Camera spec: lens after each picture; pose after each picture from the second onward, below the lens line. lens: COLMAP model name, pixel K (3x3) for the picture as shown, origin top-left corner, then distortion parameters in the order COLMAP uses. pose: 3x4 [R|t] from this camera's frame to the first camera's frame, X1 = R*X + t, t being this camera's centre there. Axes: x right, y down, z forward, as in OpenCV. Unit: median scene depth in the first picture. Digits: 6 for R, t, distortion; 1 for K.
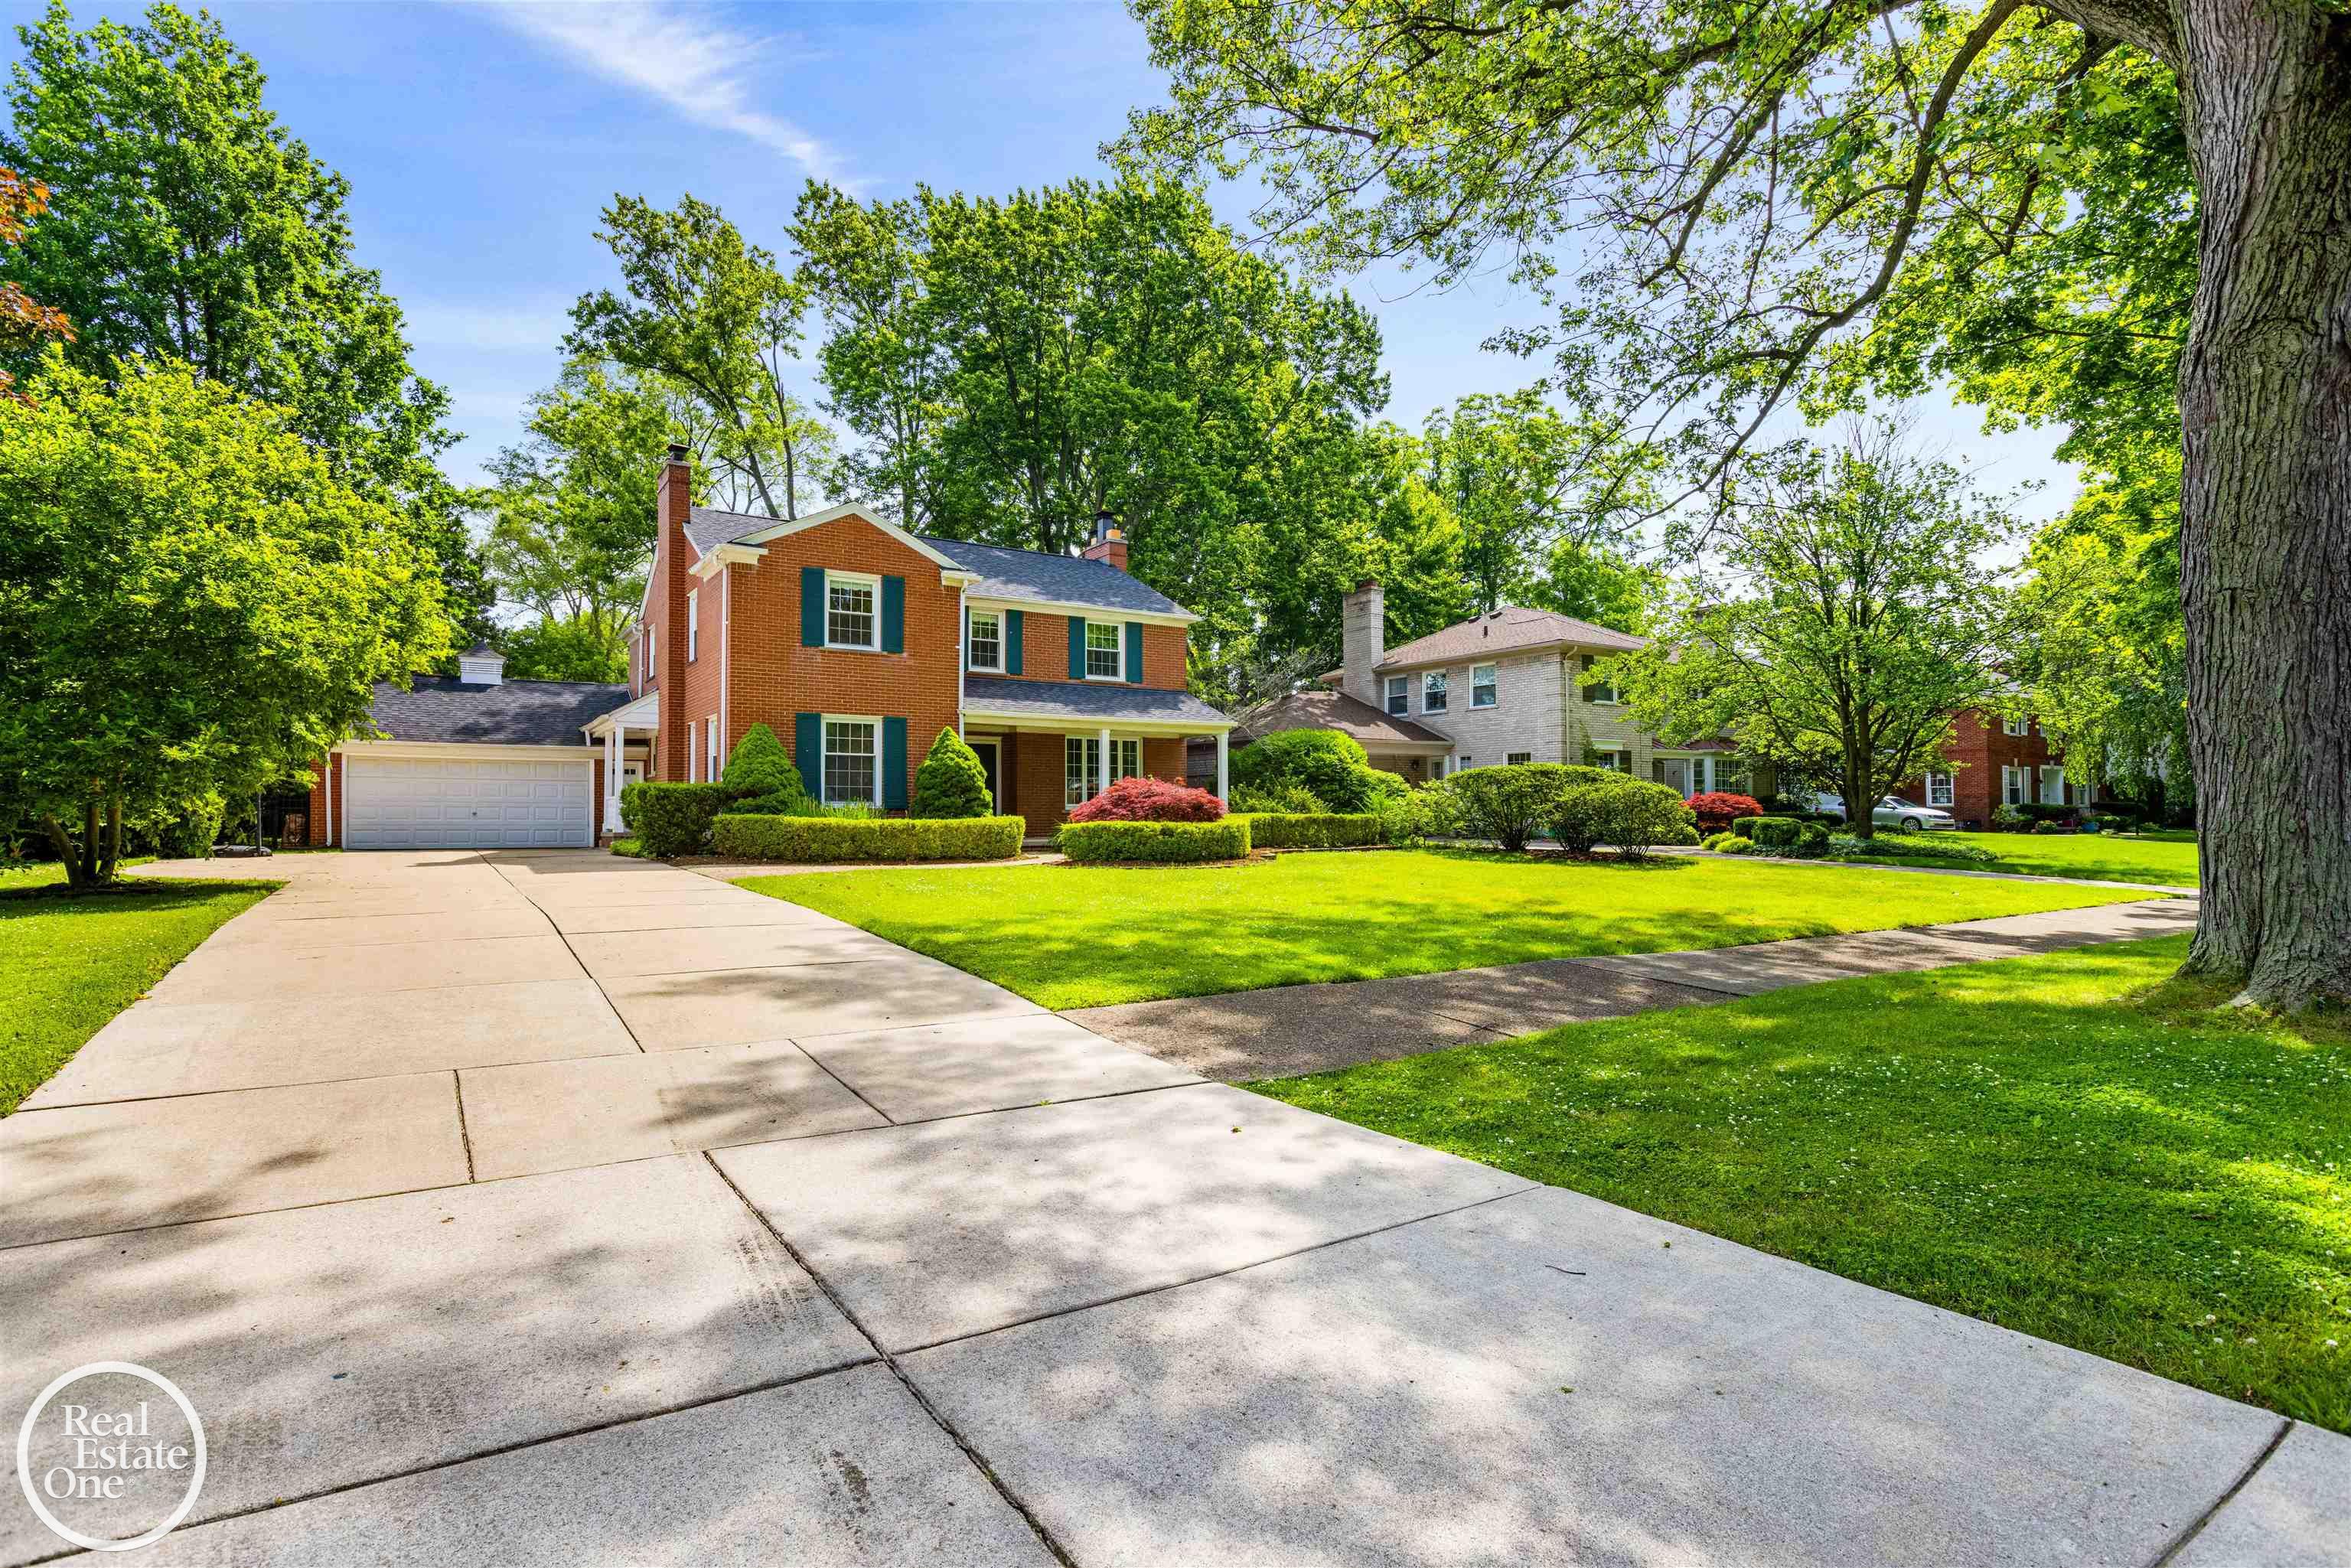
lens RADIAL K [[1174.4, 0, 1136.3], [0, 1174.4, 798.3], [0, 0, 1]] dist [0.000201, 0.000474]
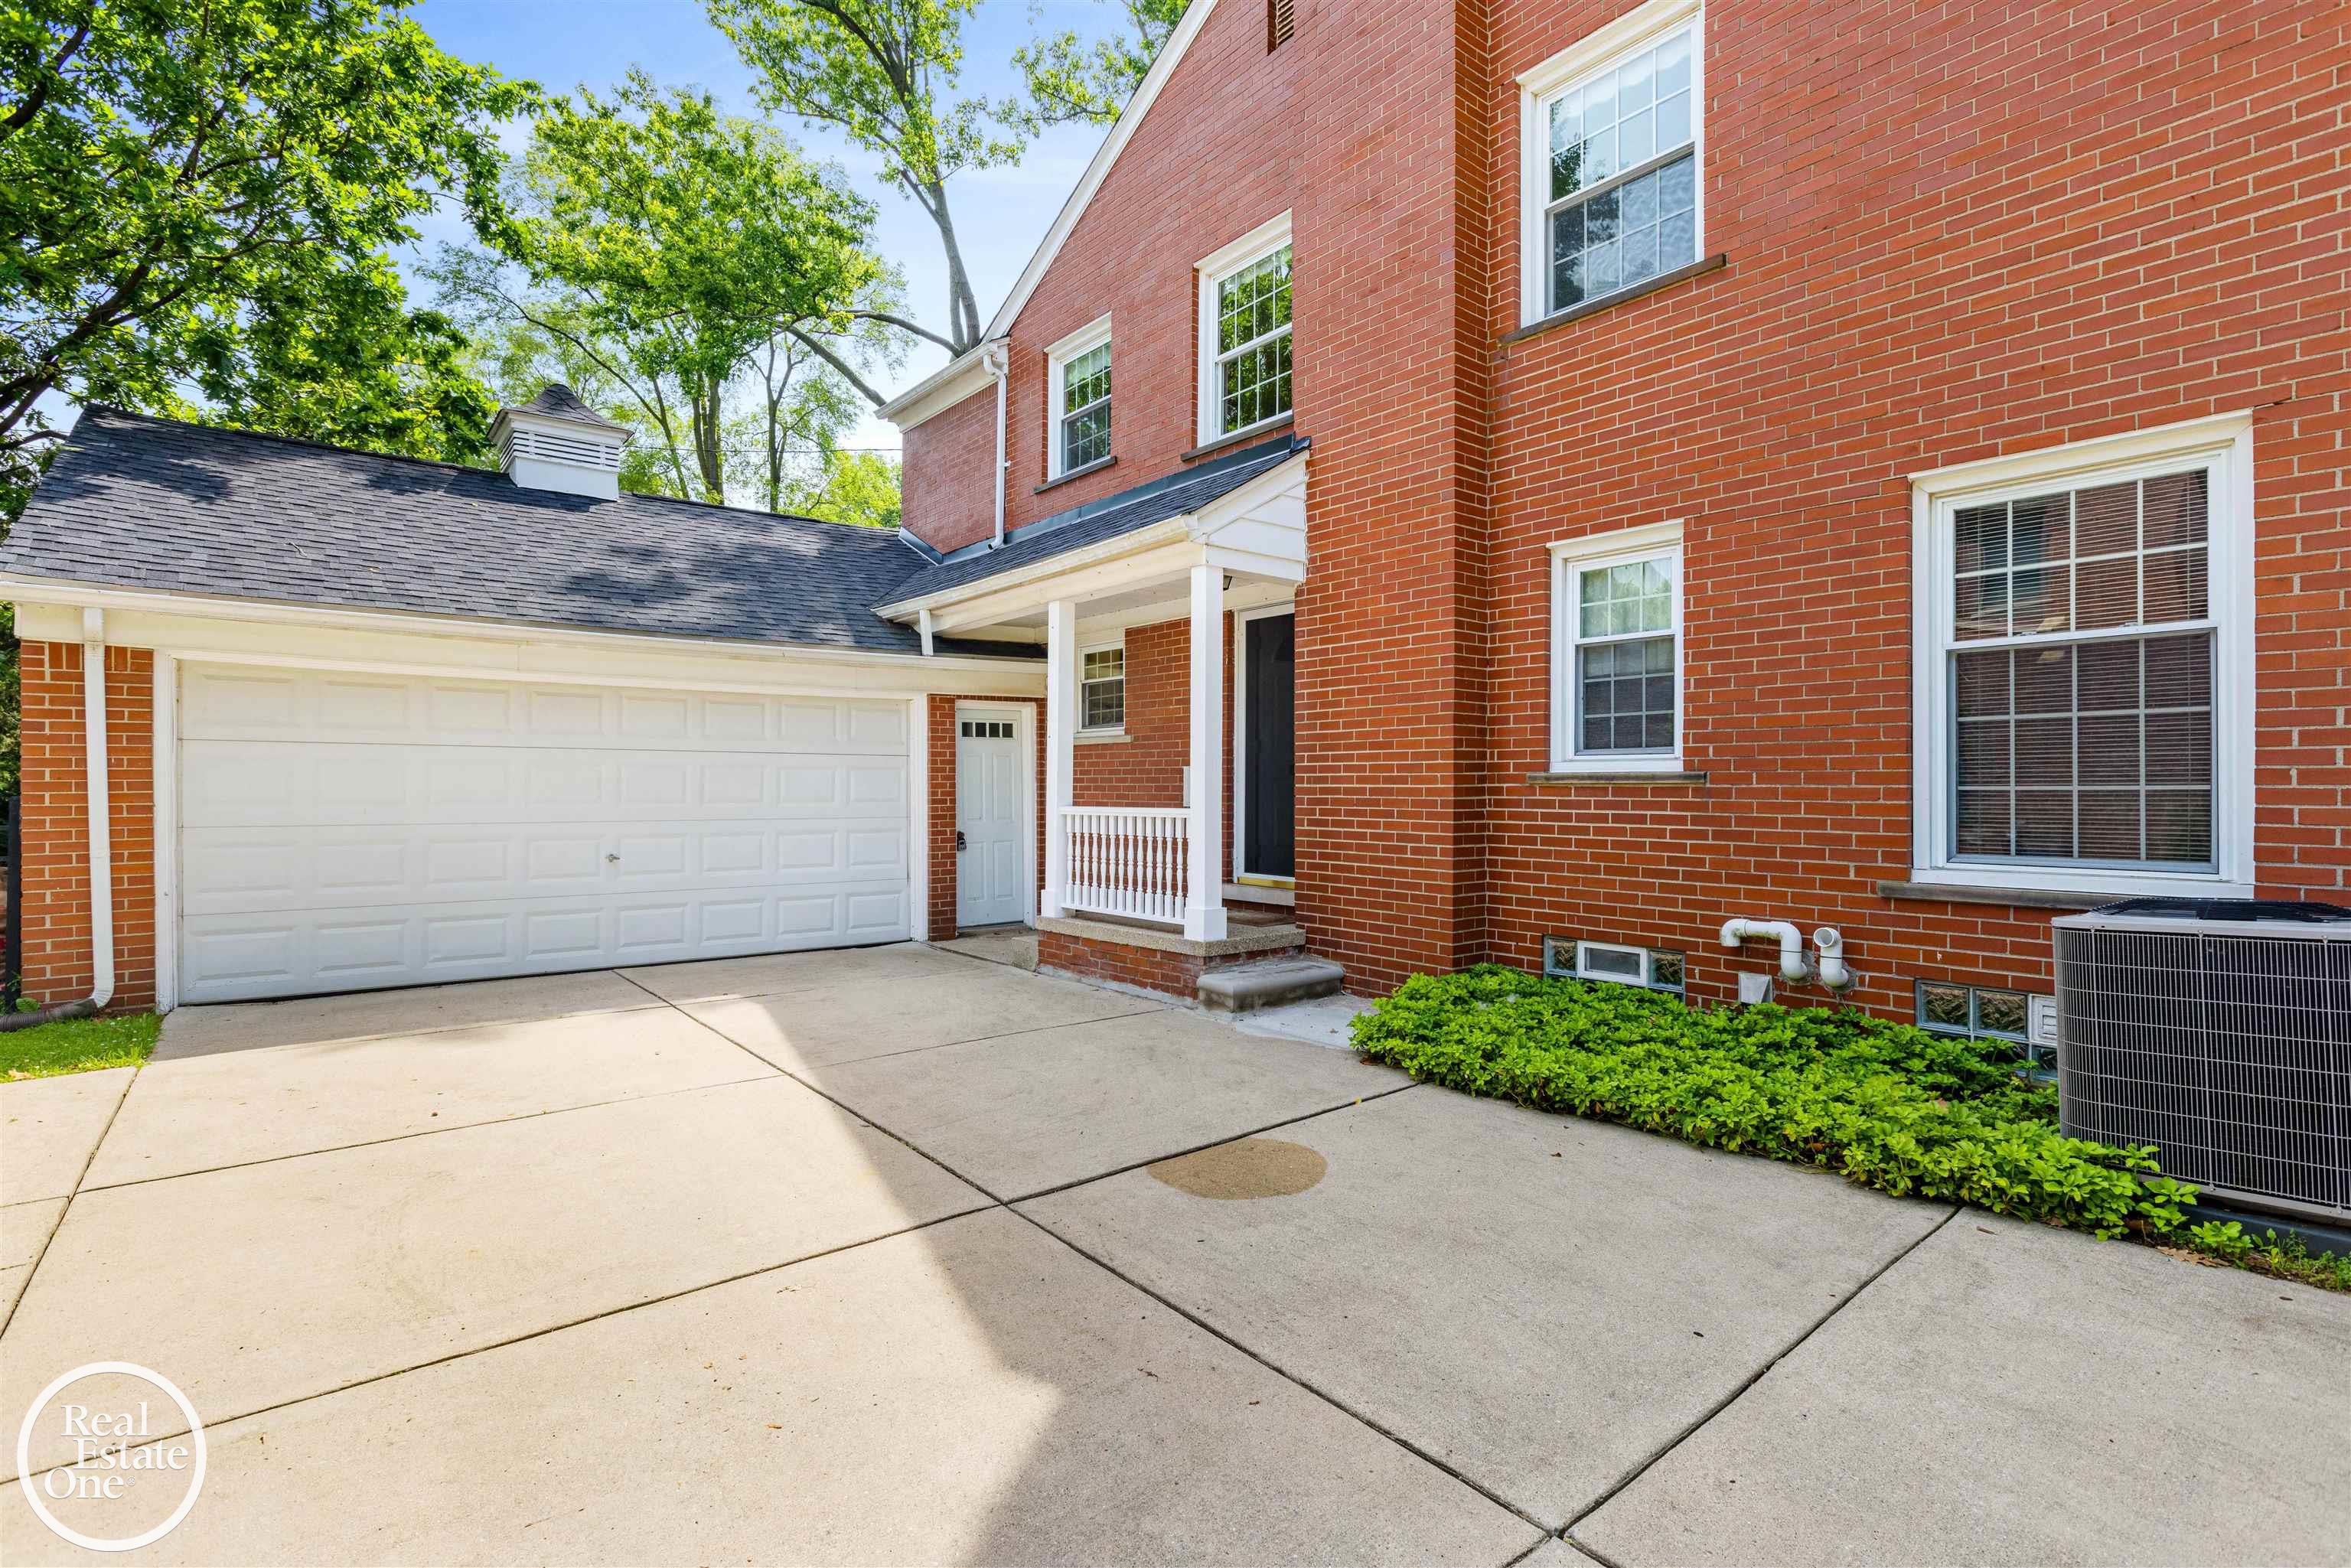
lens RADIAL K [[1129.2, 0, 1130.6], [0, 1129.2, 778.7], [0, 0, 1]] dist [-0.002061, -0.000576]
pose [[0.994597, -0.007080, 0.103565, -0.441105], [0.006985, 0.999975, 0.001276, -0.007915], [-0.103572, -0.000546, 0.994622, 0.660573]]
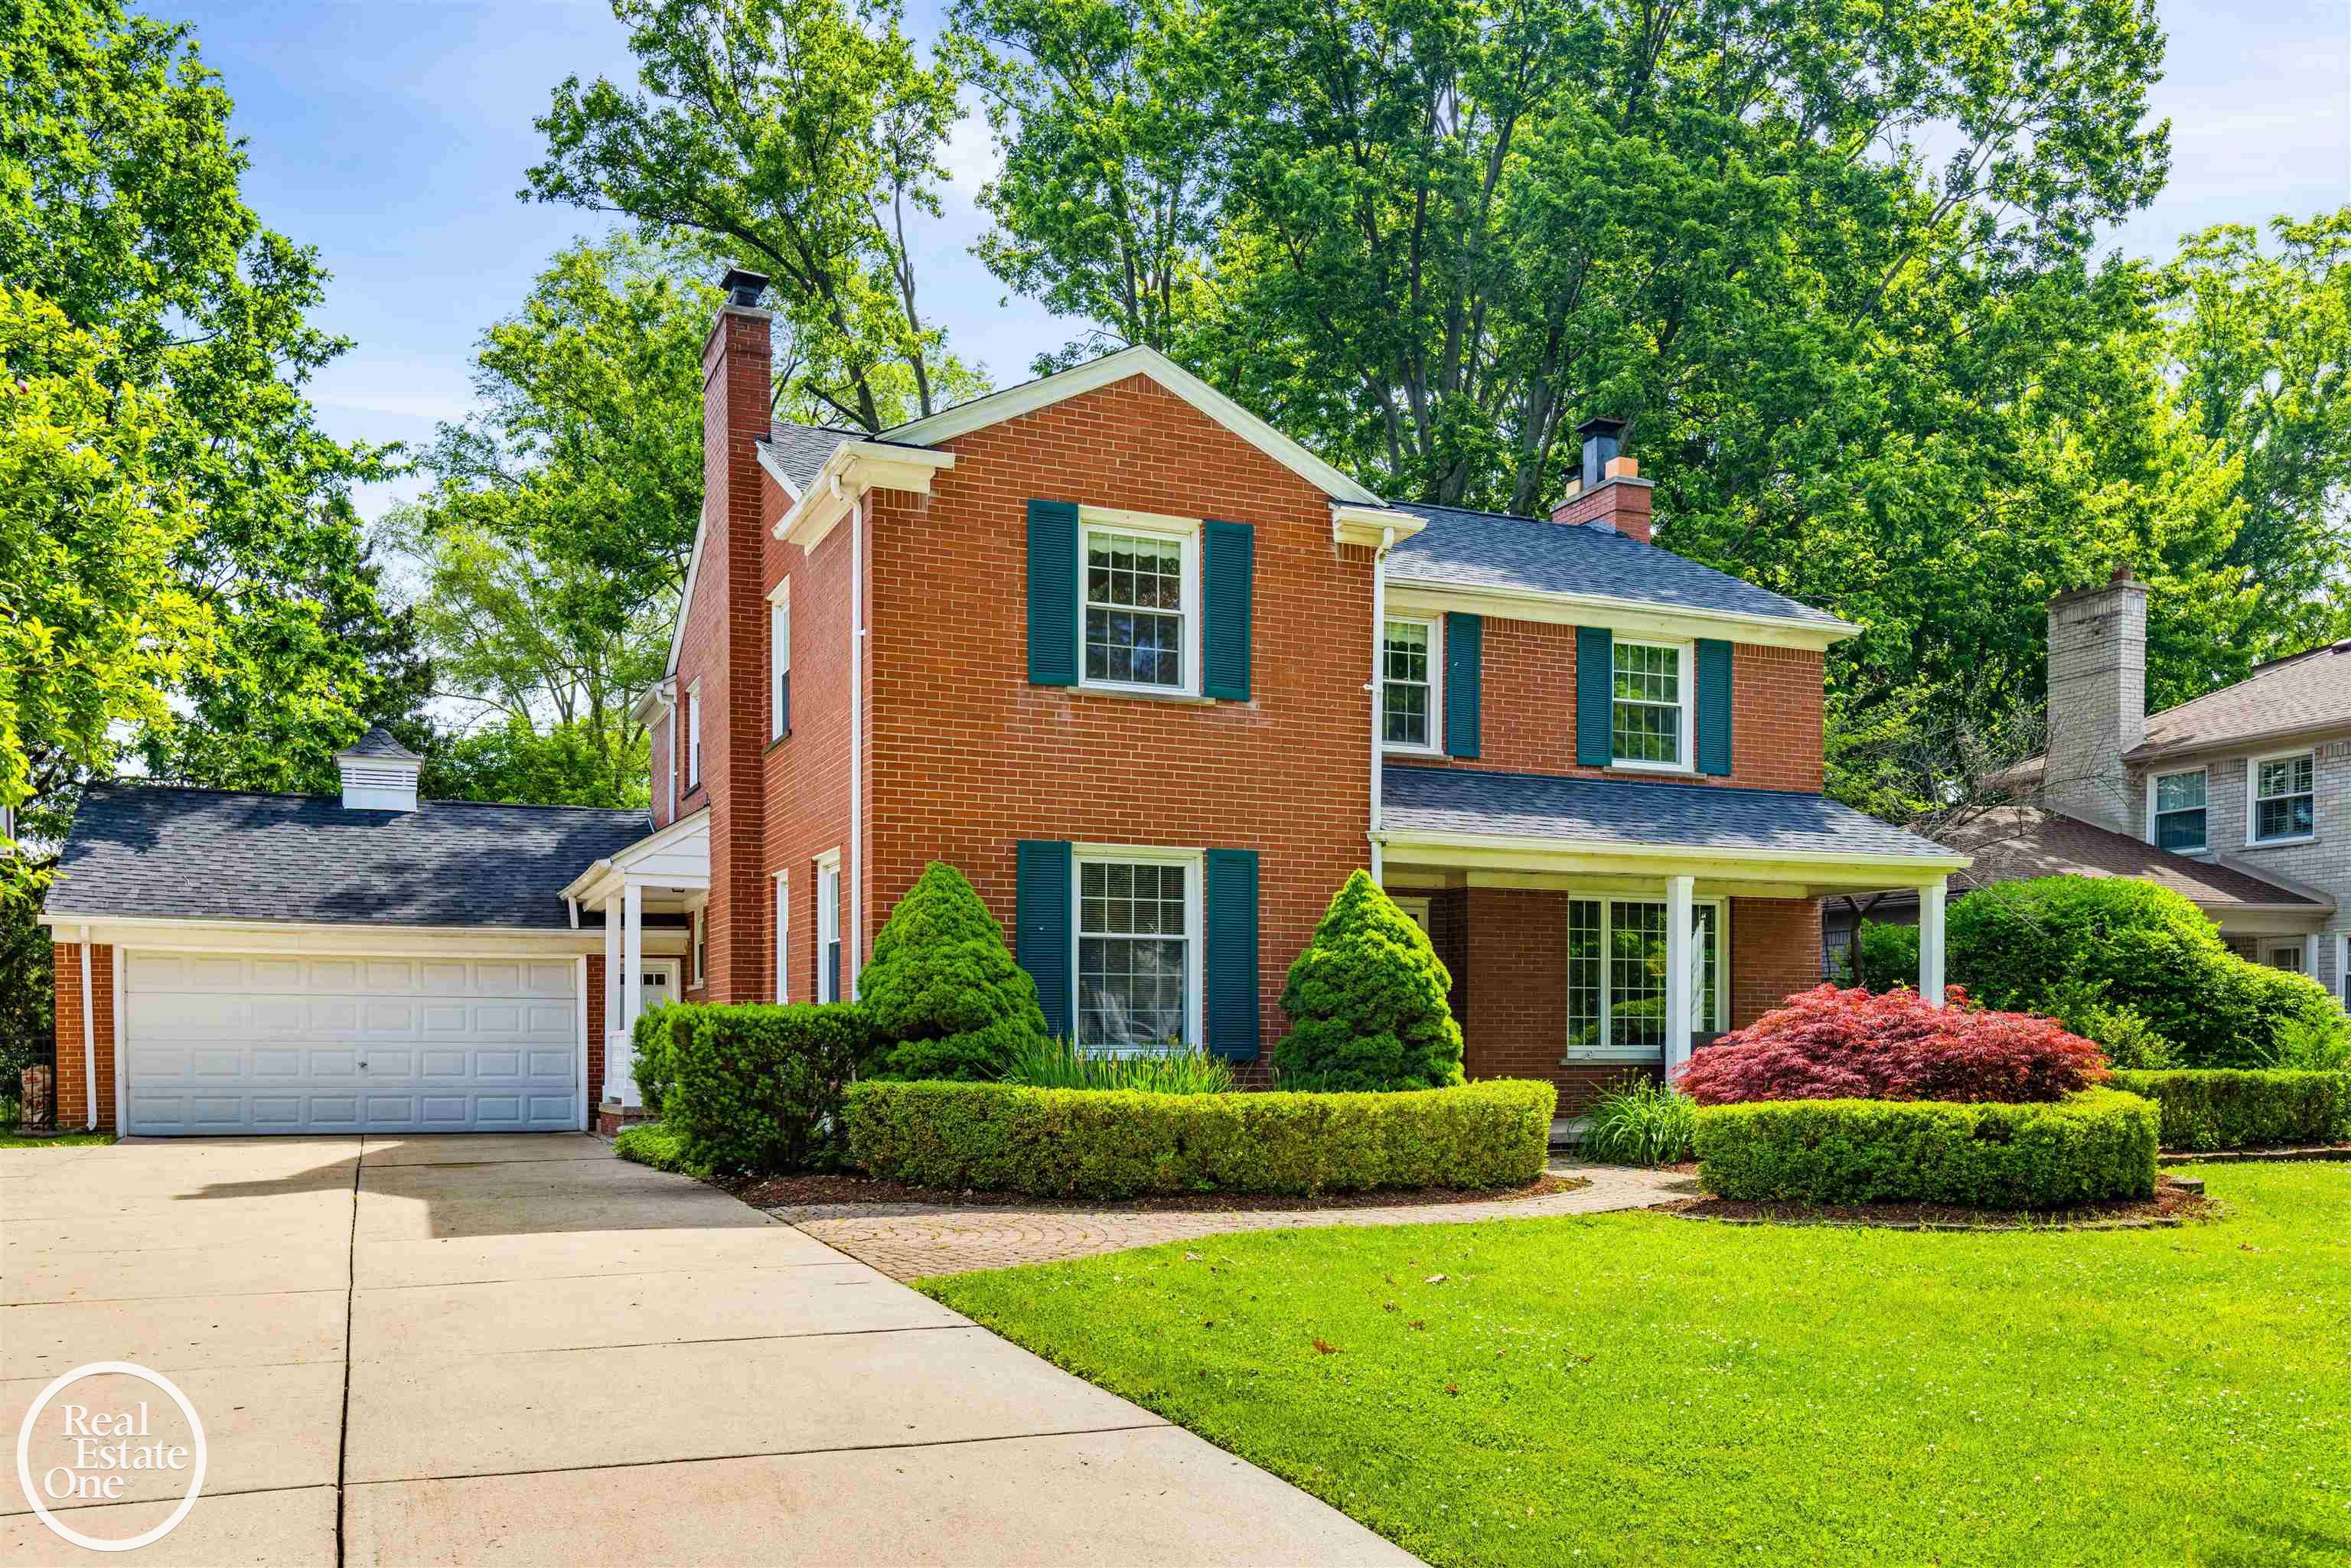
lens RADIAL K [[1853.5, 0, 1104.4], [0, 1853.5, 1083.3], [0, 0, 1]] dist [0.002295, 0.004841]
pose [[0.985700, 0.003526, -0.168474, -0.112725], [0.002336, 0.999399, 0.034585, -0.005673], [0.168495, -0.034484, 0.985099, 0.261540]]
